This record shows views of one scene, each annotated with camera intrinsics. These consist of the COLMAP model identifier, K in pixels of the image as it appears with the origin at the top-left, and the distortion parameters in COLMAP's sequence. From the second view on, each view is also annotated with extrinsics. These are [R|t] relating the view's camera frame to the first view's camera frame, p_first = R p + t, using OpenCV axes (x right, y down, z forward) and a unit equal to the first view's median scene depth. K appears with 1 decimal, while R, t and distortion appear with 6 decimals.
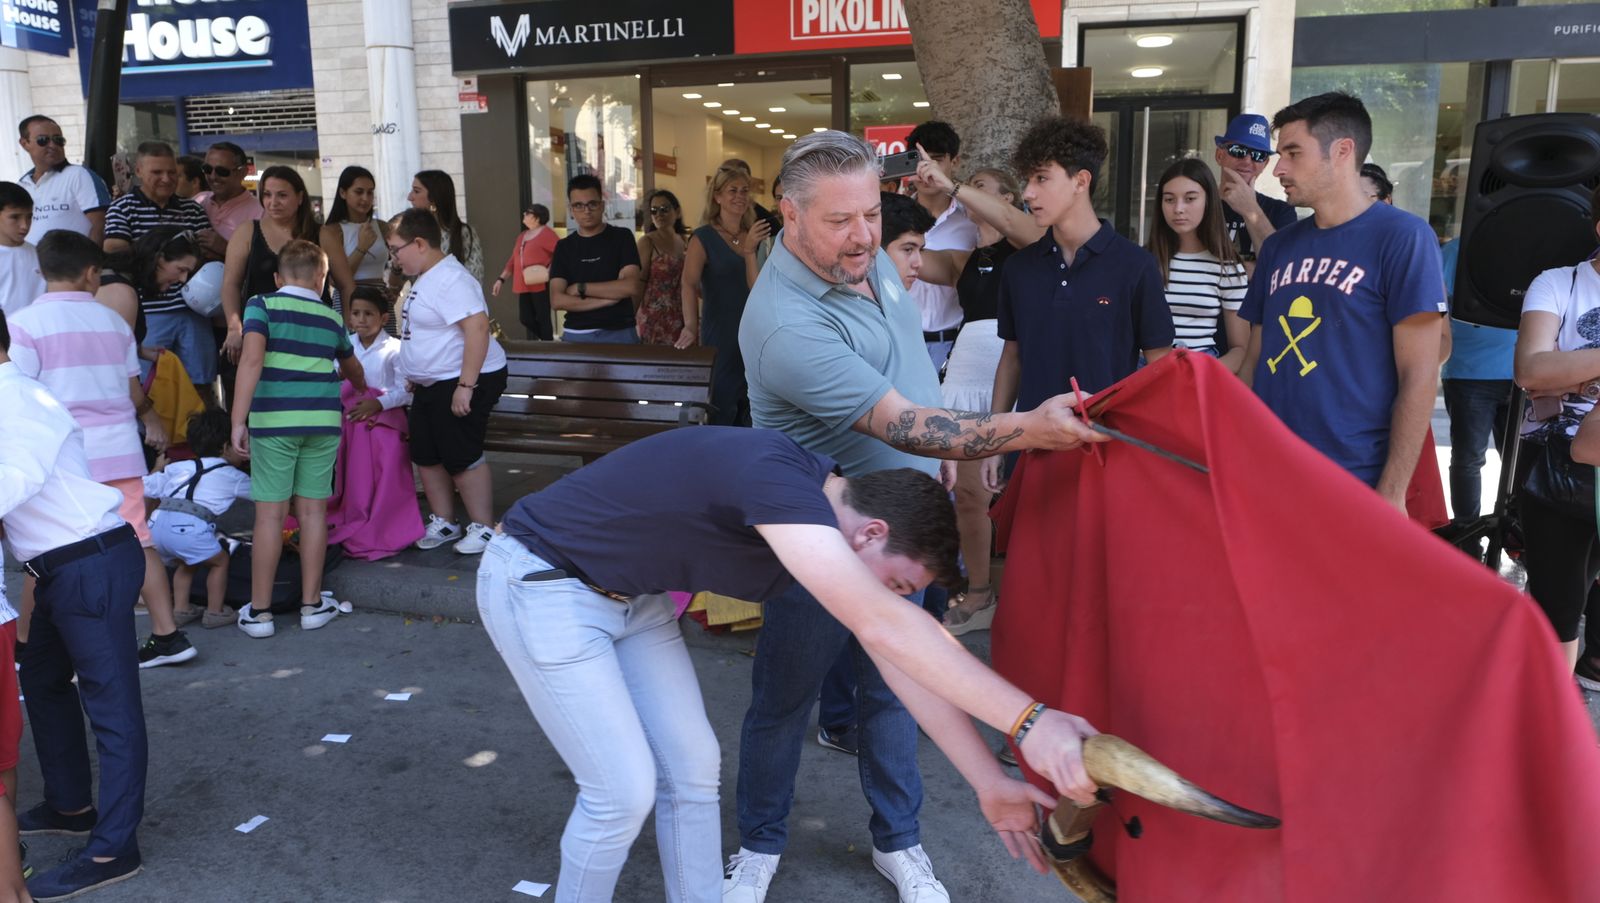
lens RADIAL K [[1086.7, 0, 815.2], [0, 1086.7, 467.4], [0, 0, 1]] dist [-0.031134, 0.018246]
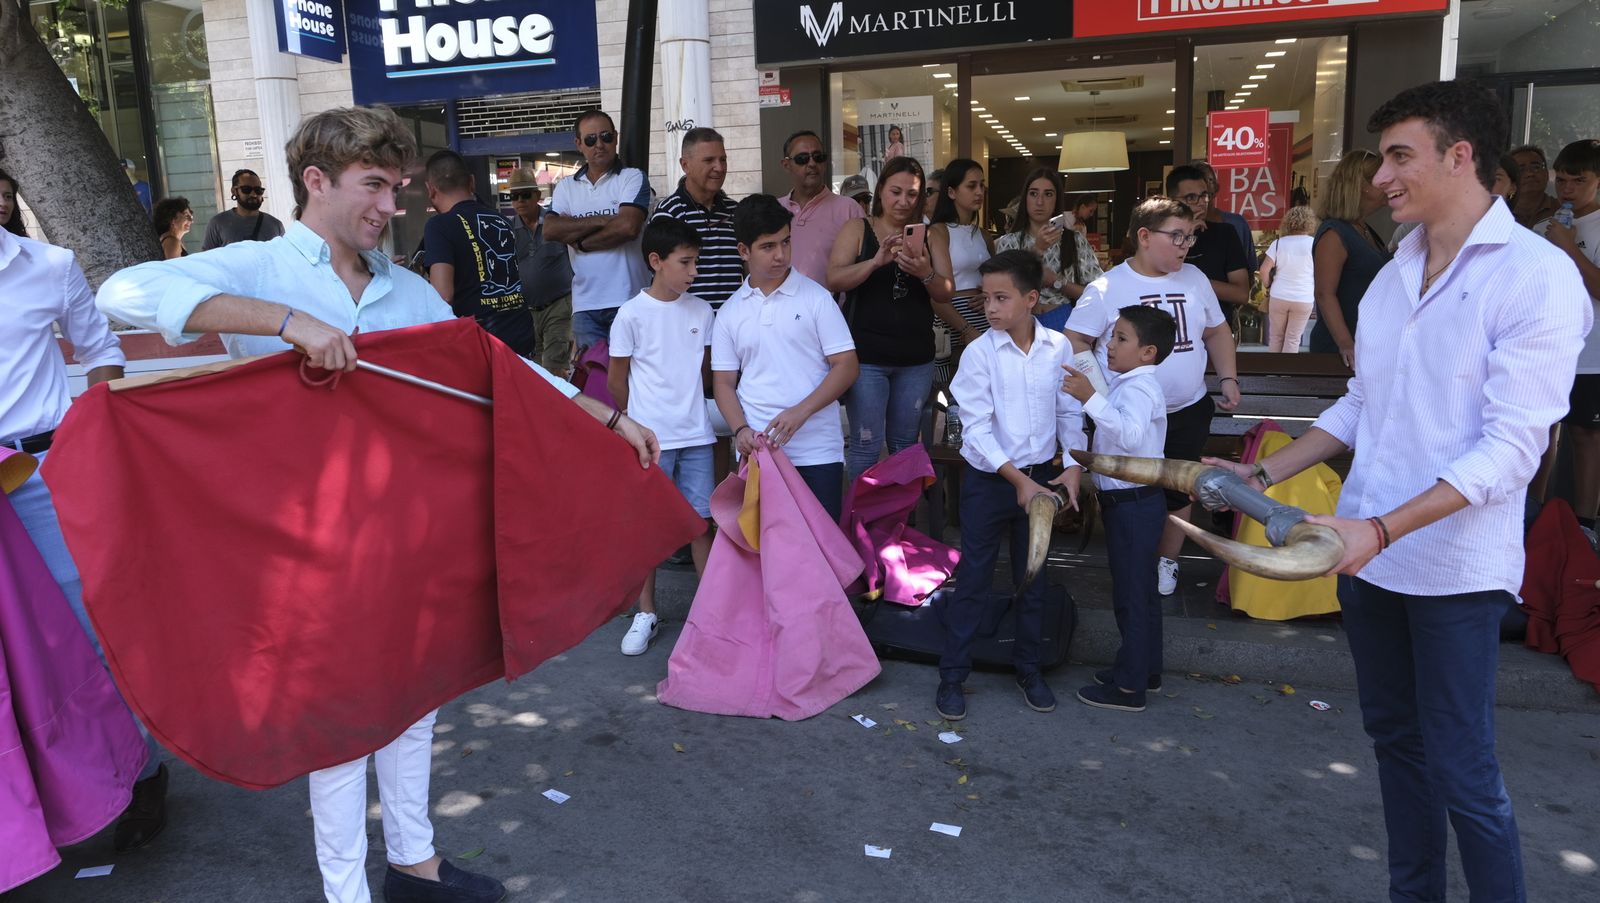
lens RADIAL K [[1086.7, 0, 812.1], [0, 1086.7, 445.7], [0, 0, 1]] dist [-0.031134, 0.018246]
pose [[0.998484, -0.012480, -0.053606, -0.245553], [0.011798, 0.999846, -0.013028, -0.015644], [0.053760, 0.012376, 0.998477, 0.048895]]
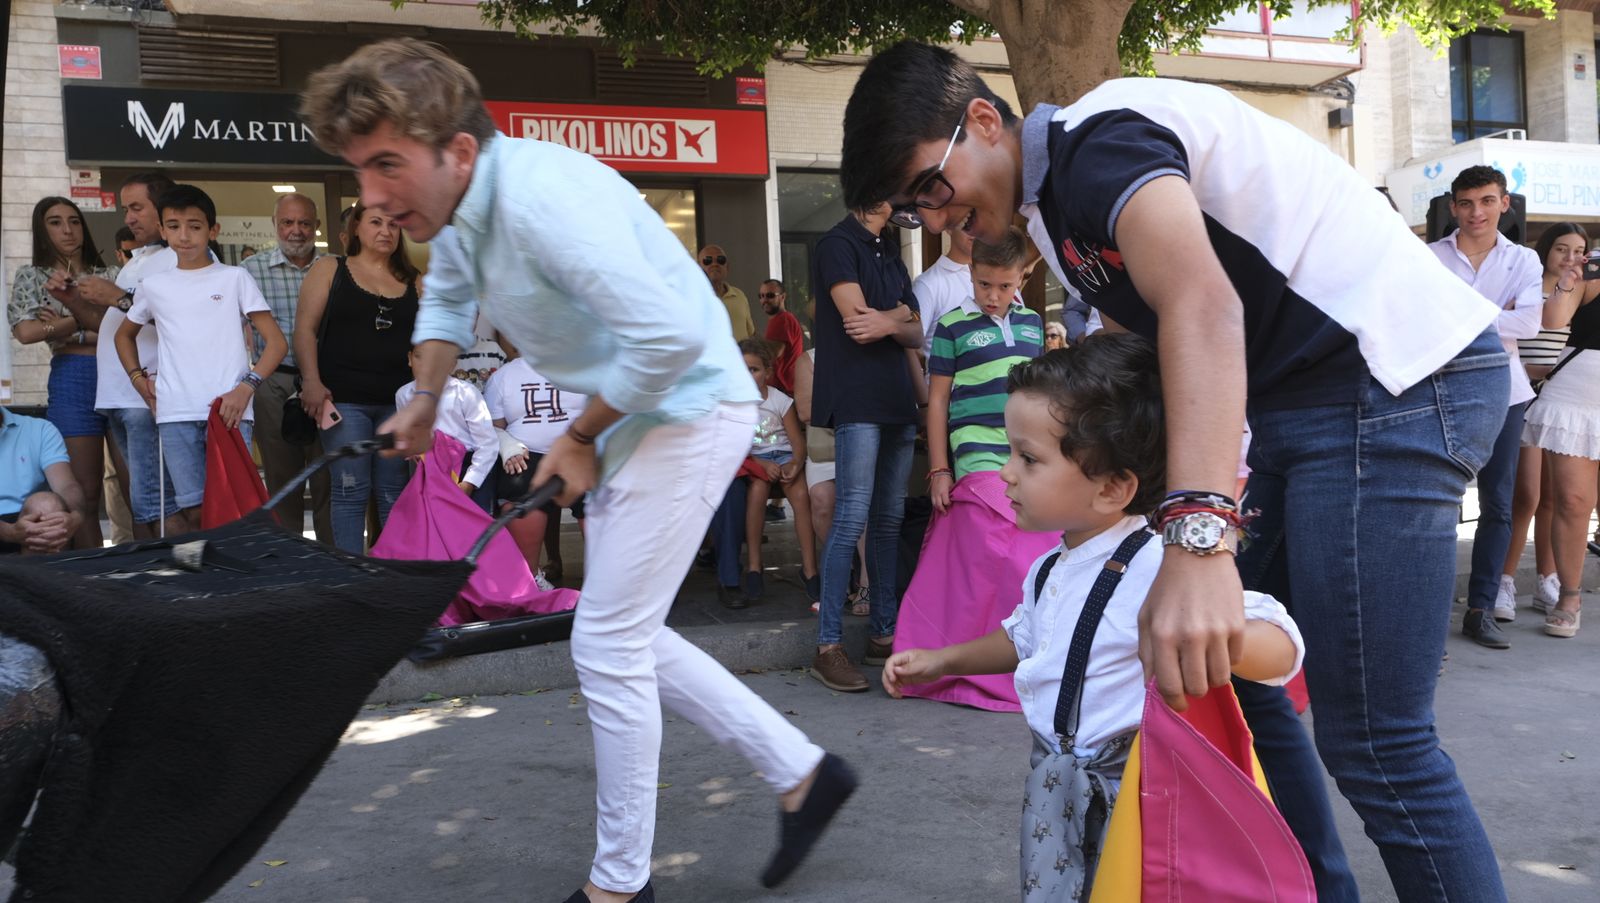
lens RADIAL K [[1086.7, 0, 811.8], [0, 1086.7, 462.0], [0, 0, 1]] dist [-0.031134, 0.018246]
pose [[0.846016, -0.053854, 0.530431, -0.311298], [0.141093, 0.982031, -0.125332, 0.036832], [-0.514150, 0.180873, 0.838412, 0.080127]]
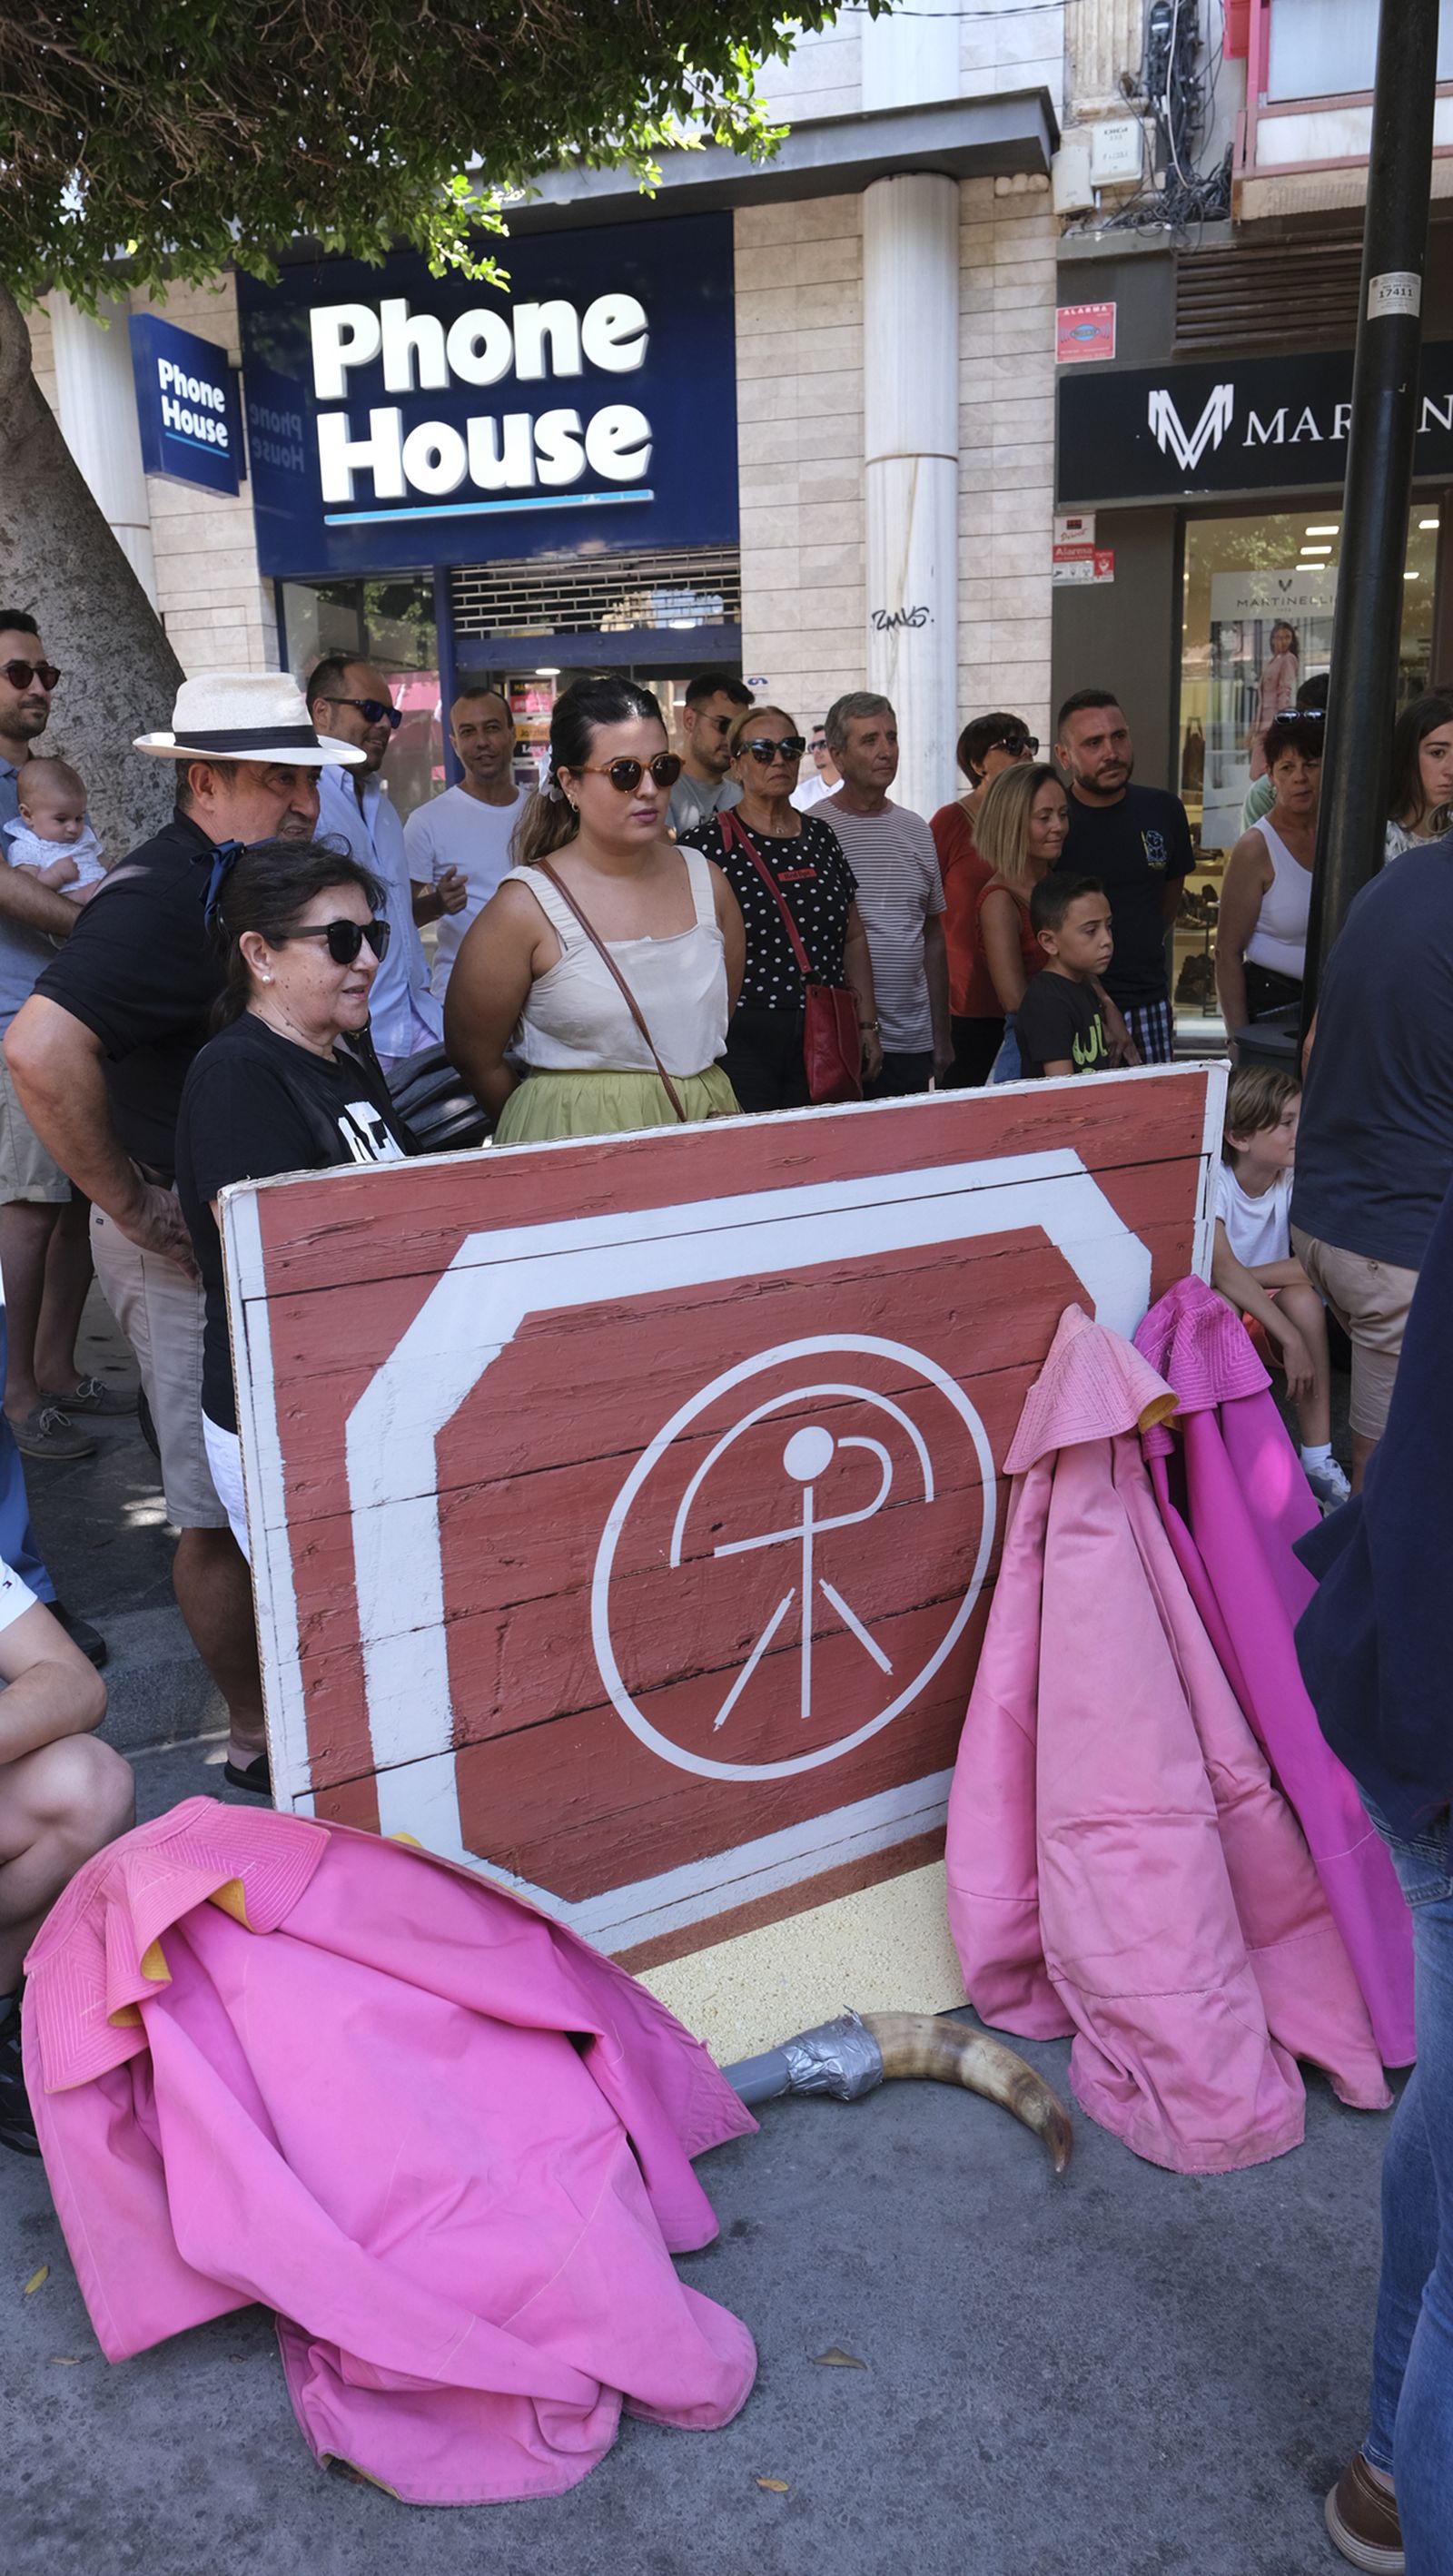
lens RADIAL K [[1749.8, 0, 730.7], [0, 1749.8, 1265.9], [0, 0, 1]] dist [-0.031134, 0.018246]
pose [[0.998837, -0.007155, -0.047680, -0.466532], [0.009539, 0.998705, 0.049970, -0.046422], [0.047260, -0.050367, 0.997612, 0.148425]]
